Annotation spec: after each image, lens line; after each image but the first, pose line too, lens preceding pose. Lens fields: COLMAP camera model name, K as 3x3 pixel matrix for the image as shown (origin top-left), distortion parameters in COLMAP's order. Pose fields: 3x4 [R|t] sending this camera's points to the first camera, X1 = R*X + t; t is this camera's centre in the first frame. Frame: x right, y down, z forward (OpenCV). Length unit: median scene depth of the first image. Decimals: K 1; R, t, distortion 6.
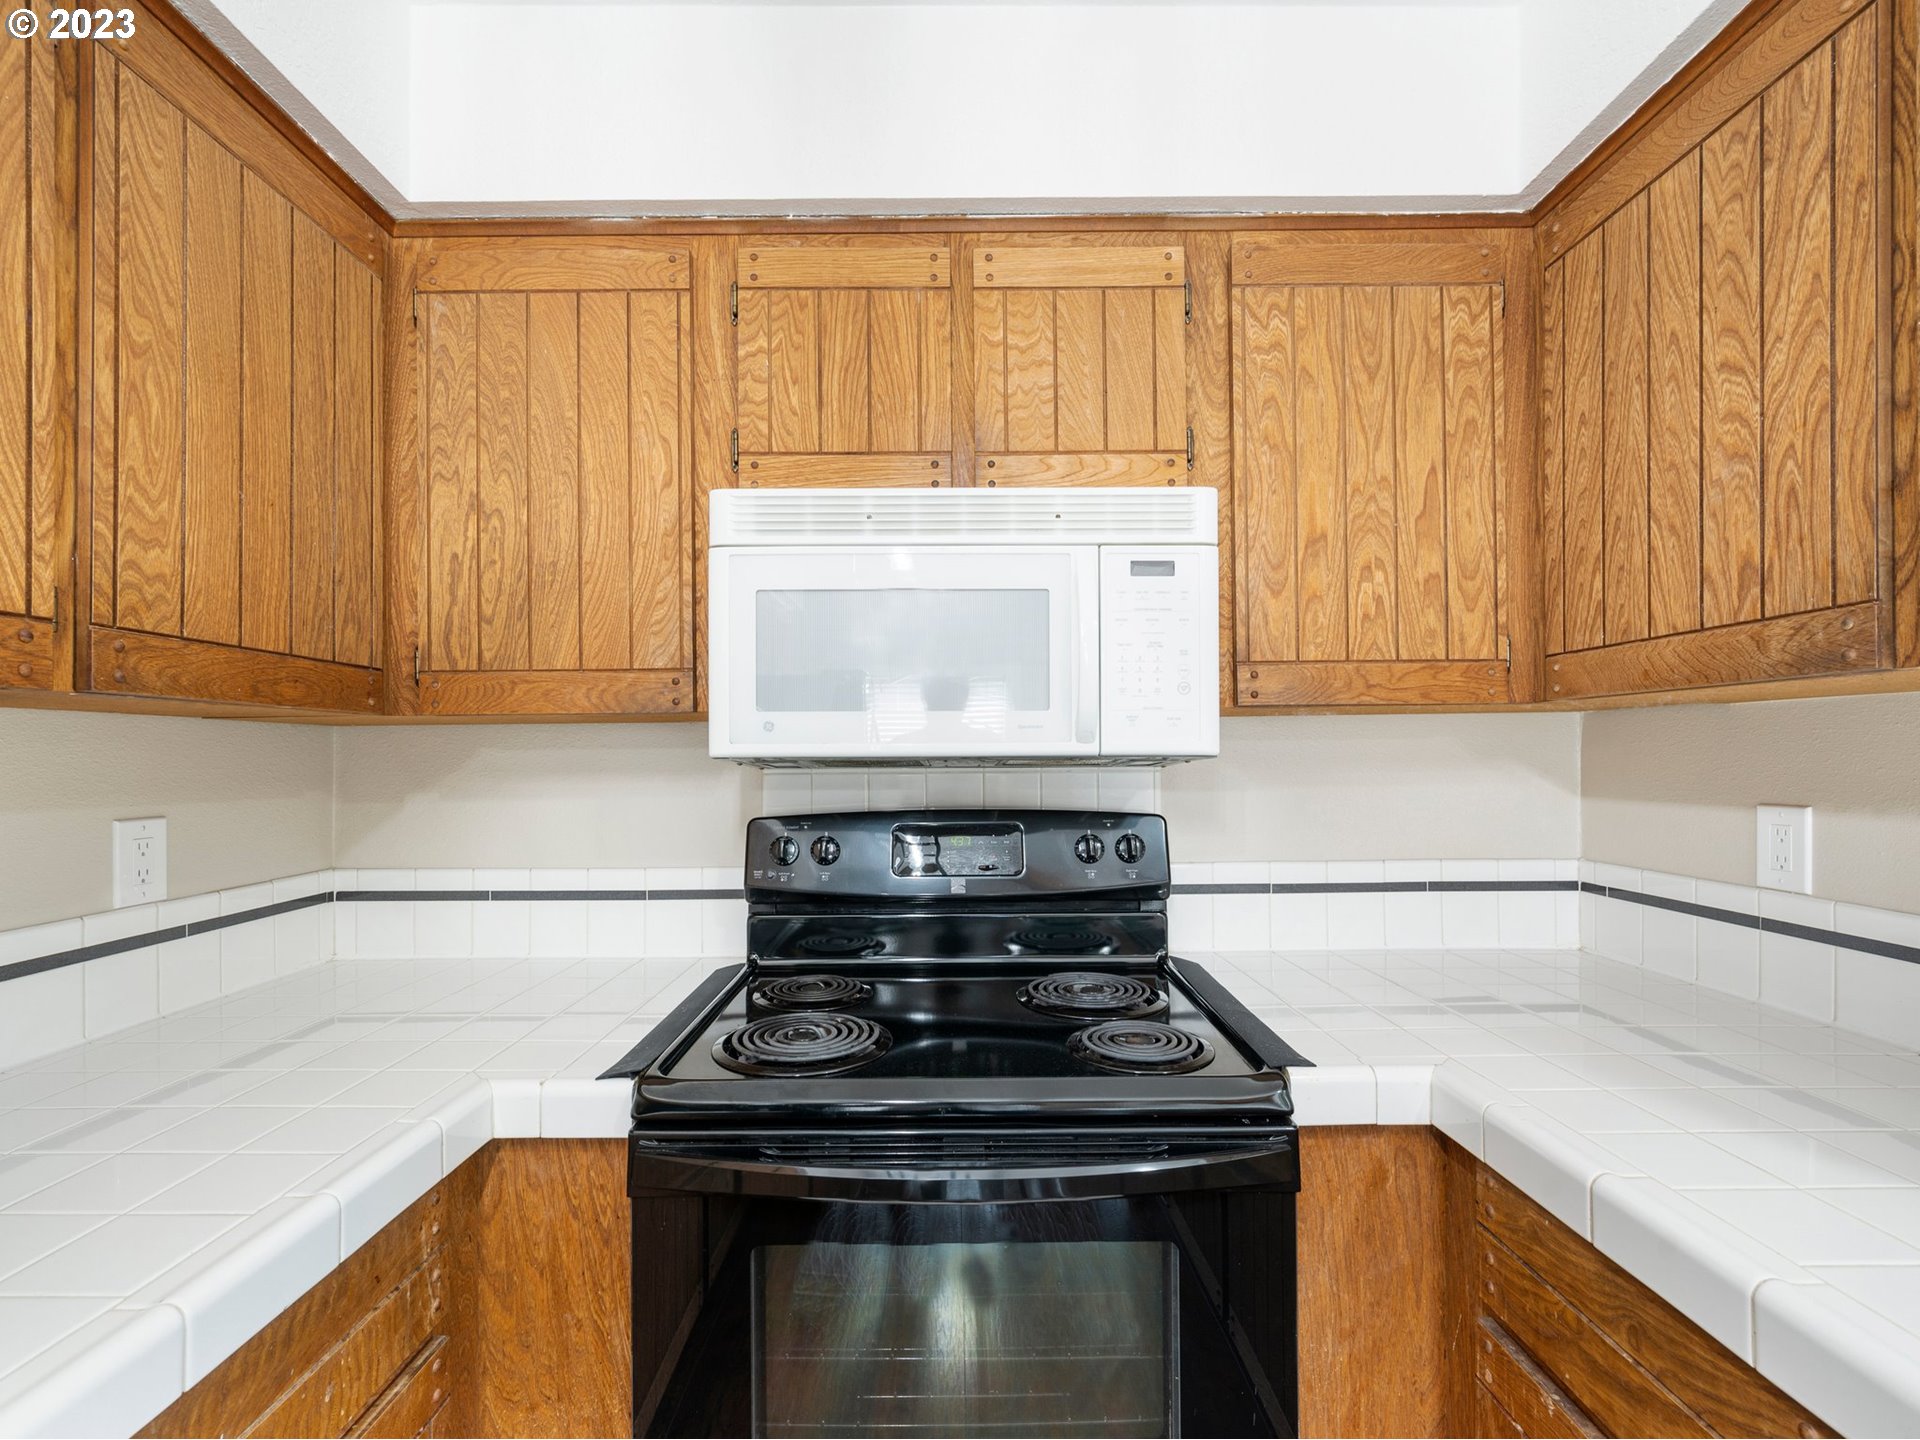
lens RADIAL K [[872.5, 0, 953.0], [0, 872.5, 726.8], [0, 0, 1]] dist [0.000402, -0.000334]
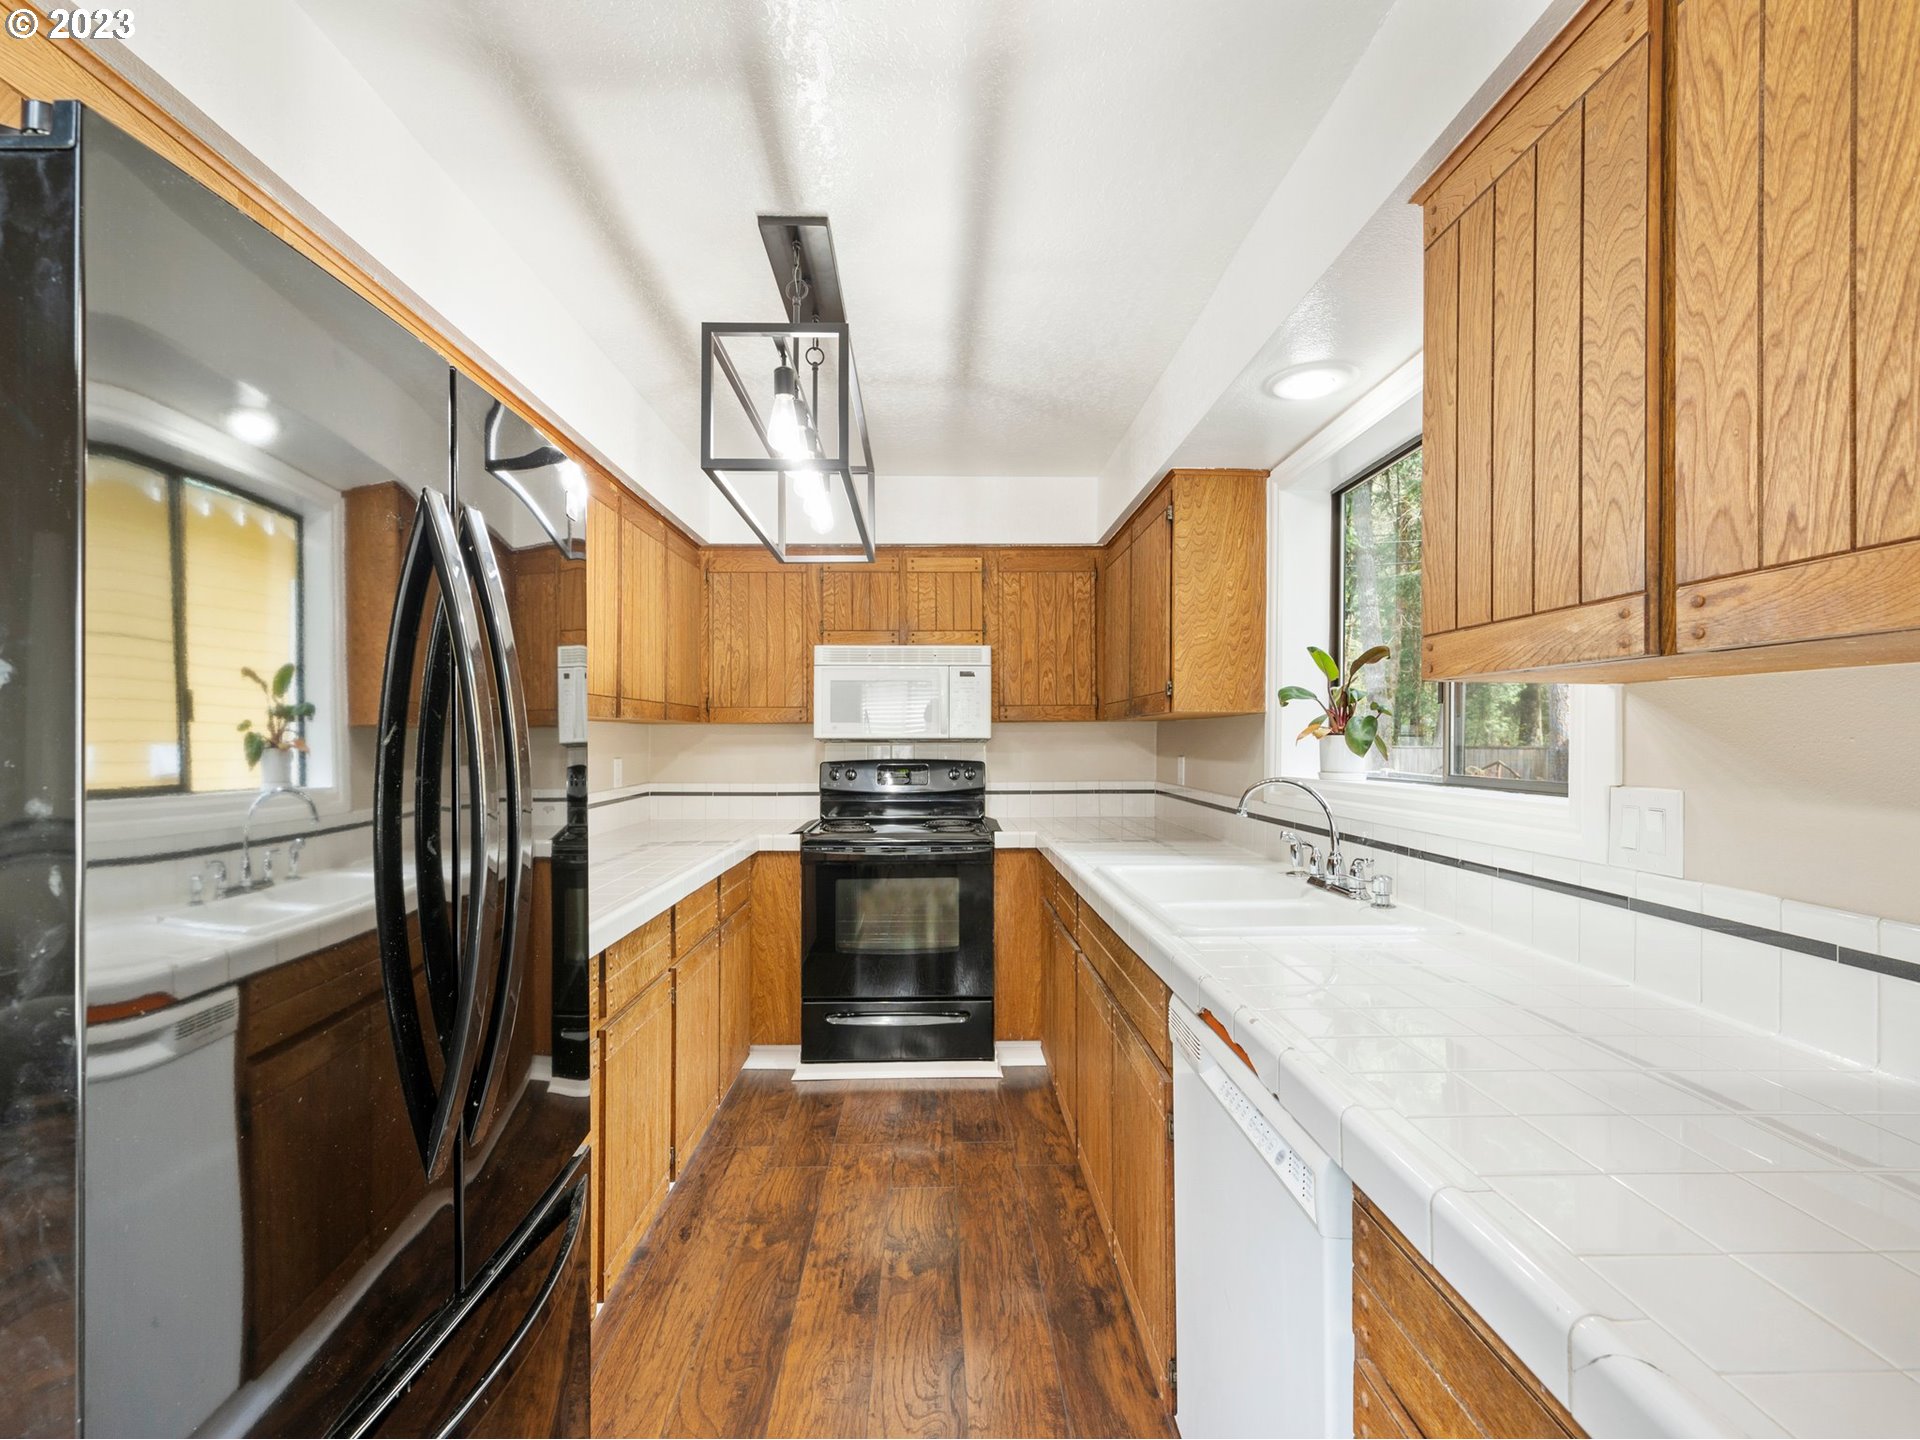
lens RADIAL K [[872.5, 0, 953.0], [0, 872.5, 726.8], [0, 0, 1]] dist [0.000402, -0.000334]
pose [[0.999897, 0.005424, 0.013266, 0.137446], [-0.005718, 0.999736, 0.022239, -0.067120], [-0.013142, -0.022312, 0.999665, -1.825619]]
